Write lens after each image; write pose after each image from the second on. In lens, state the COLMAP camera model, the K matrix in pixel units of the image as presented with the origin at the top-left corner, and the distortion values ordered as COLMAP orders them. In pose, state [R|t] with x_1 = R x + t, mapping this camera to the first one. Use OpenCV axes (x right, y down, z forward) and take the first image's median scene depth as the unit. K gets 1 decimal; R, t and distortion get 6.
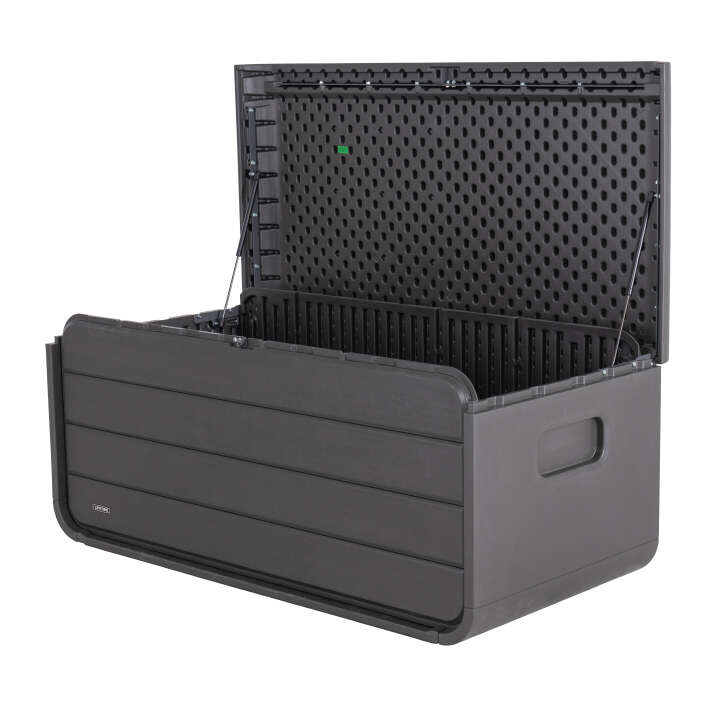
lens RADIAL K [[1675.4, 0, 419.5], [0, 1675.4, 359.5], [0, 0, 1]] dist [-0.016345, 0.060822]
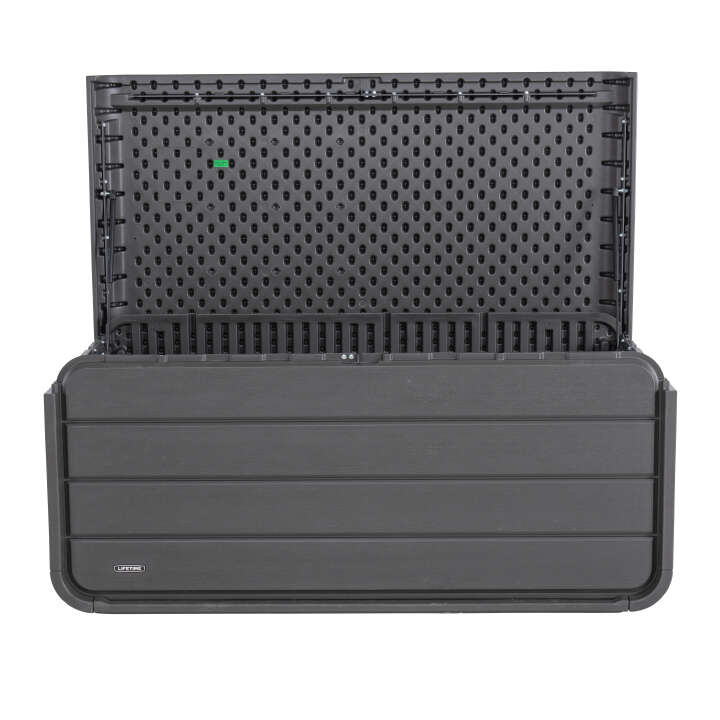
lens RADIAL K [[1675.4, 0, 419.5], [0, 1675.4, 359.5], [0, 0, 1]] dist [-0.016345, 0.060822]
pose [[0.775700, -0.108882, 0.621639, -0.604606], [0.112109, 0.993112, 0.034055, -0.034982], [-0.621065, 0.043275, 0.782563, 0.188459]]
